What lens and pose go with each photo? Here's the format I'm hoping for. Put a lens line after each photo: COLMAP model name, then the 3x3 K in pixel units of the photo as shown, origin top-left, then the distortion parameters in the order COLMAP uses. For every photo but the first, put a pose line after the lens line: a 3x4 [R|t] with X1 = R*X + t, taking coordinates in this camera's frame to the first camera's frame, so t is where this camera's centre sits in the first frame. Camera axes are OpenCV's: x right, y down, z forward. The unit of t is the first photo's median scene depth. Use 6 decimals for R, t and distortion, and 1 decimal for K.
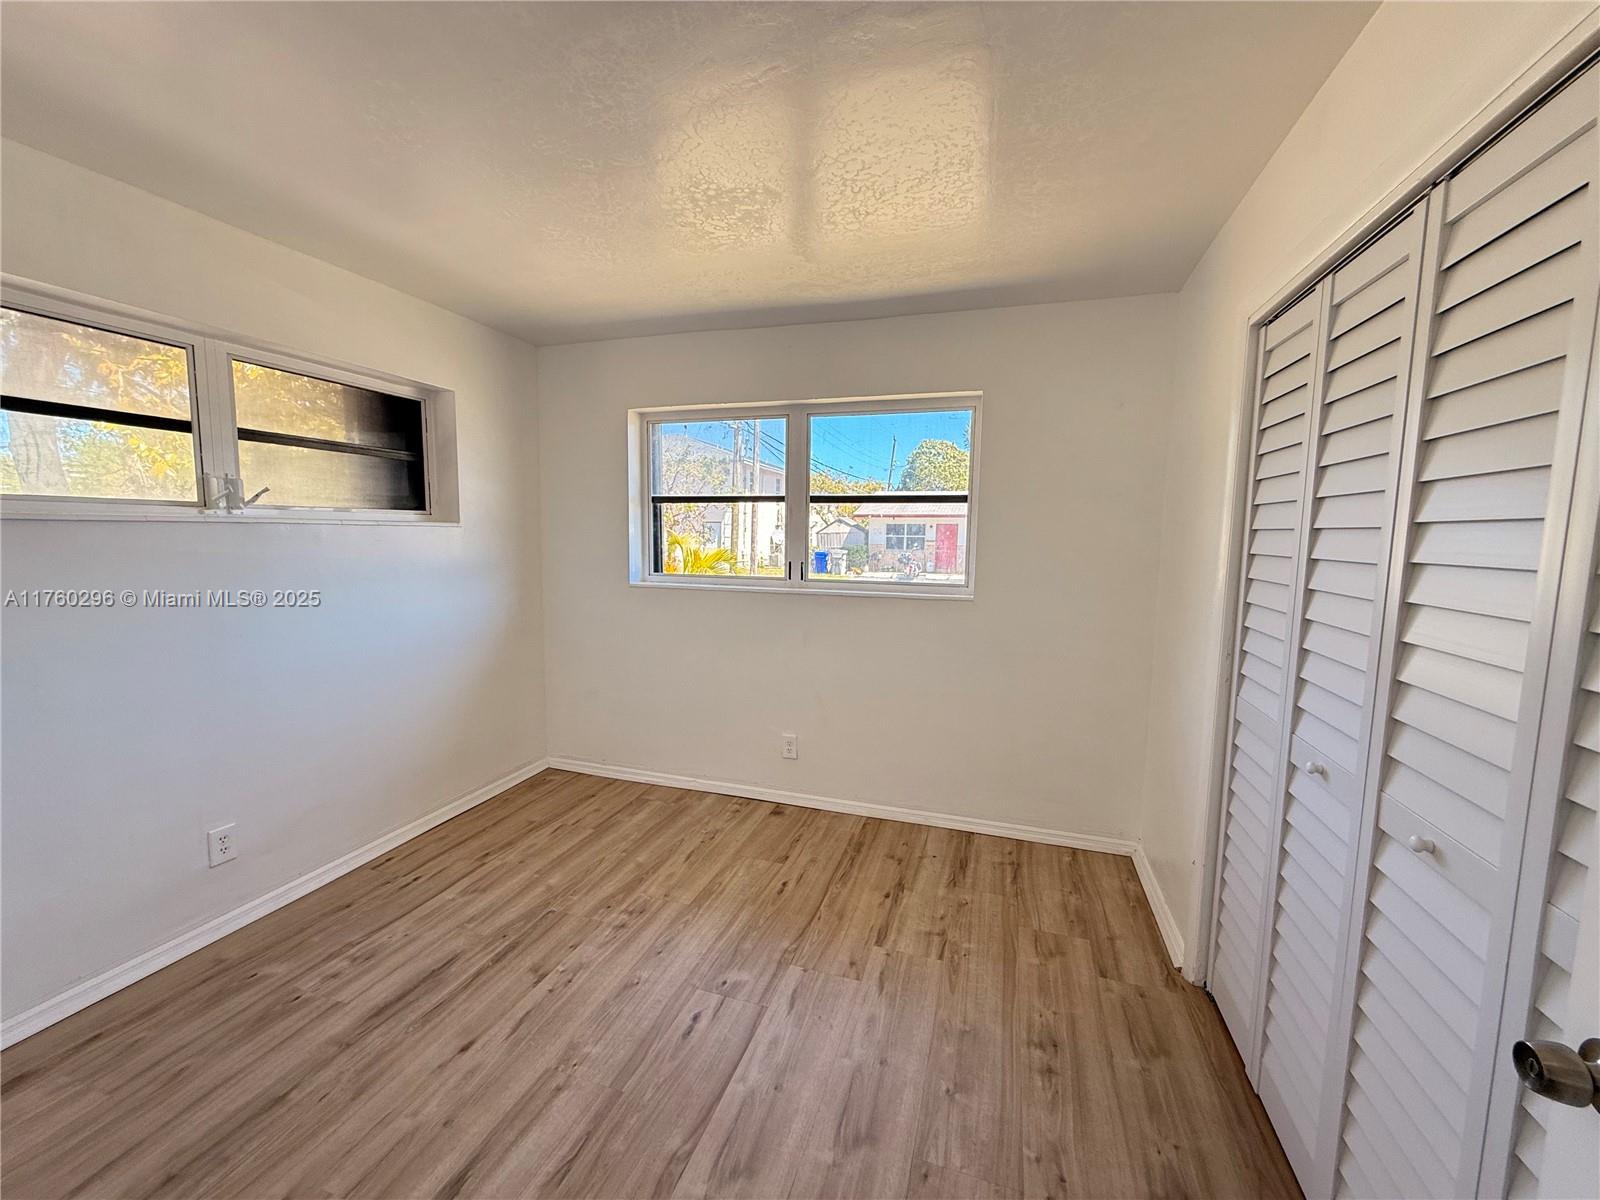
lens RADIAL K [[639.2, 0, 798.4], [0, 639.2, 600.8], [0, 0, 1]] dist [0.000338, -0.000380]
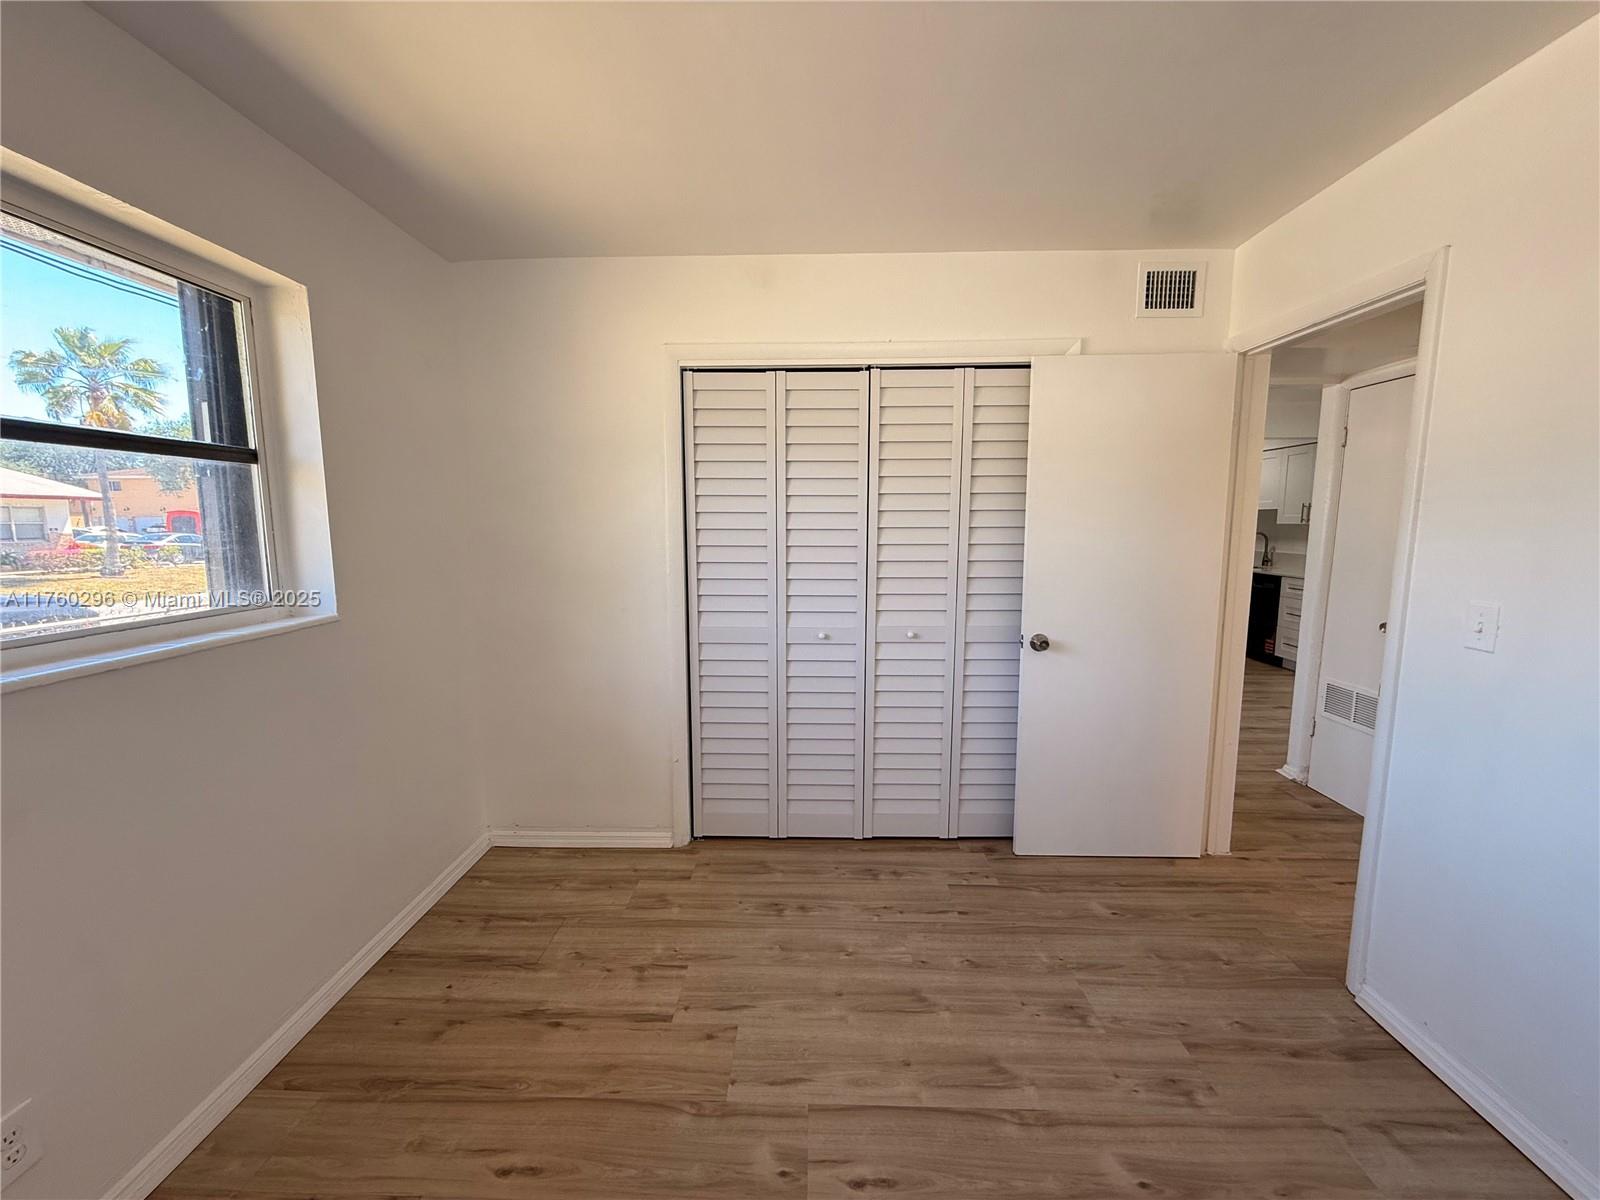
lens RADIAL K [[639.2, 0, 793.0], [0, 639.2, 601.0], [0, 0, 1]] dist [0.000338, -0.000380]
pose [[-0.278043, -0.134129, 0.951158, -0.549765], [0.100743, 0.980670, 0.167740, -0.096724], [-0.955271, 0.142461, -0.259156, 0.859884]]
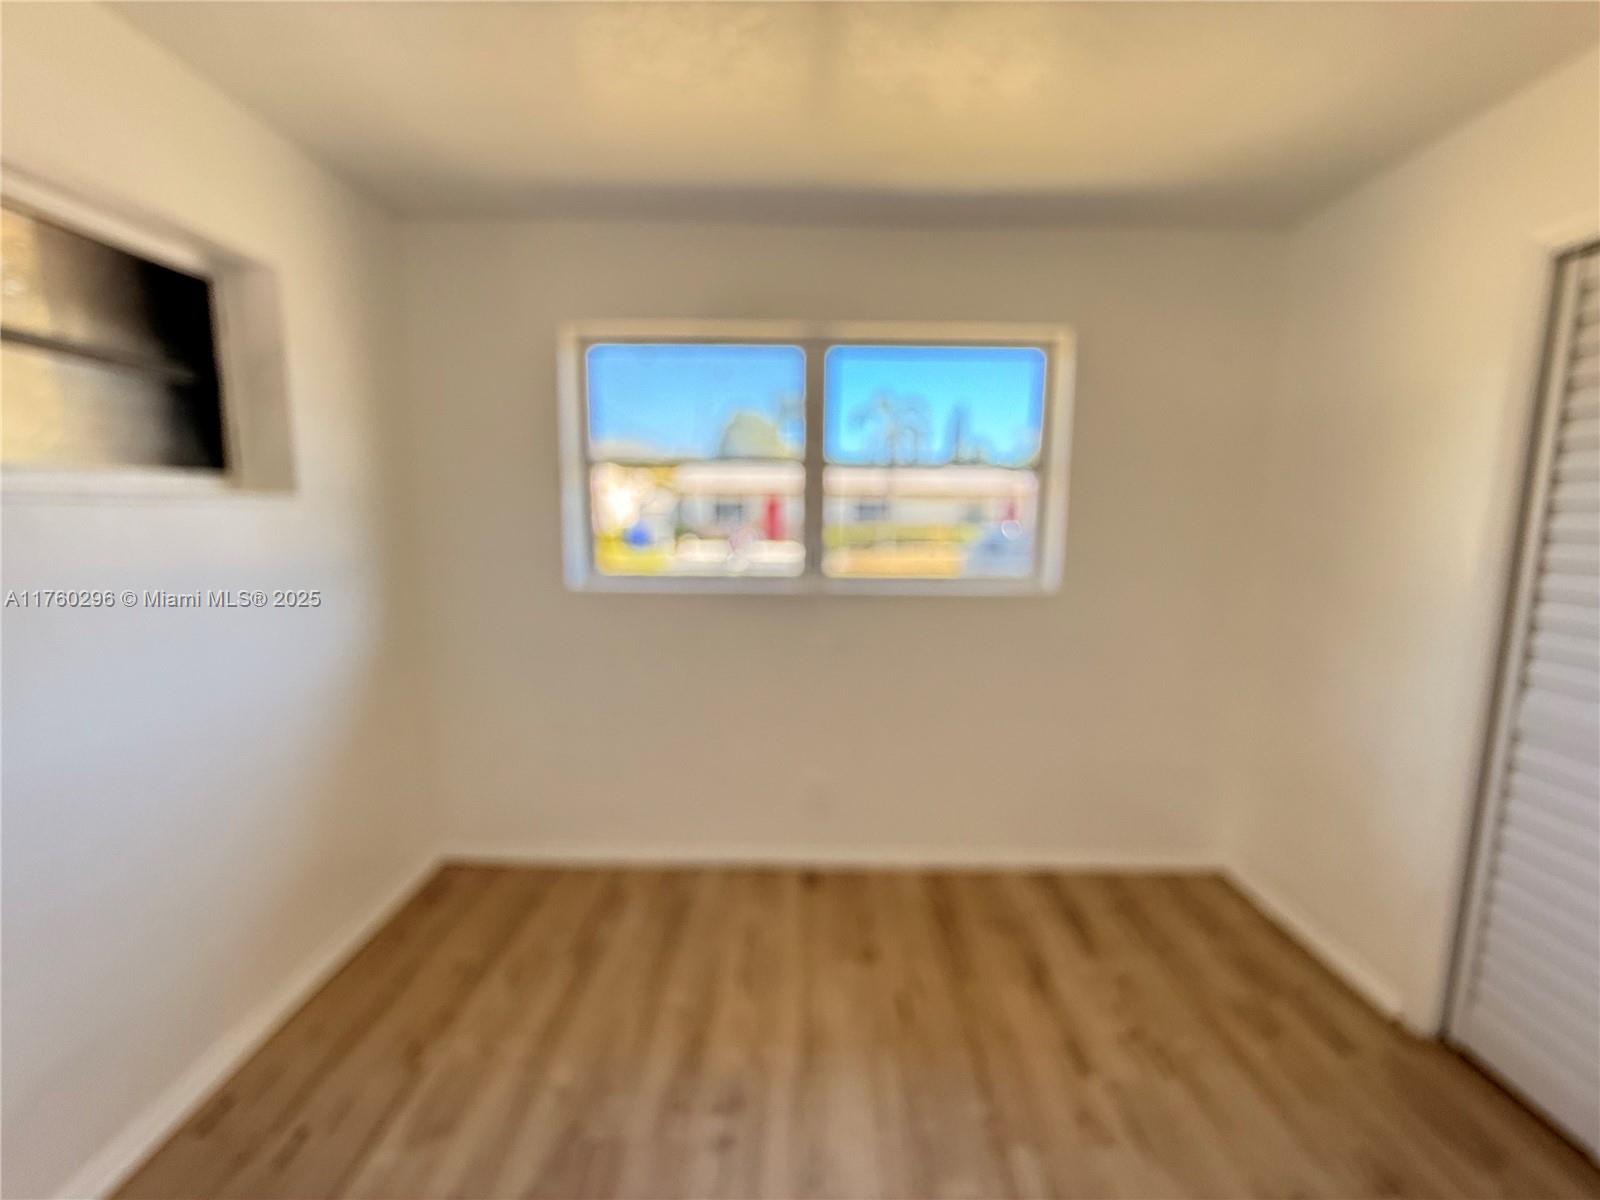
lens RADIAL K [[671.5, 0, 802.5], [0, 671.5, 602.0], [0, 0, 1]] dist [-0.008585, 0.000292]
pose [[0.952513, -0.044397, 0.301244, -0.344060], [0.034134, 0.998646, 0.039250, -0.039735], [-0.302578, -0.027103, 0.952739, 0.334976]]
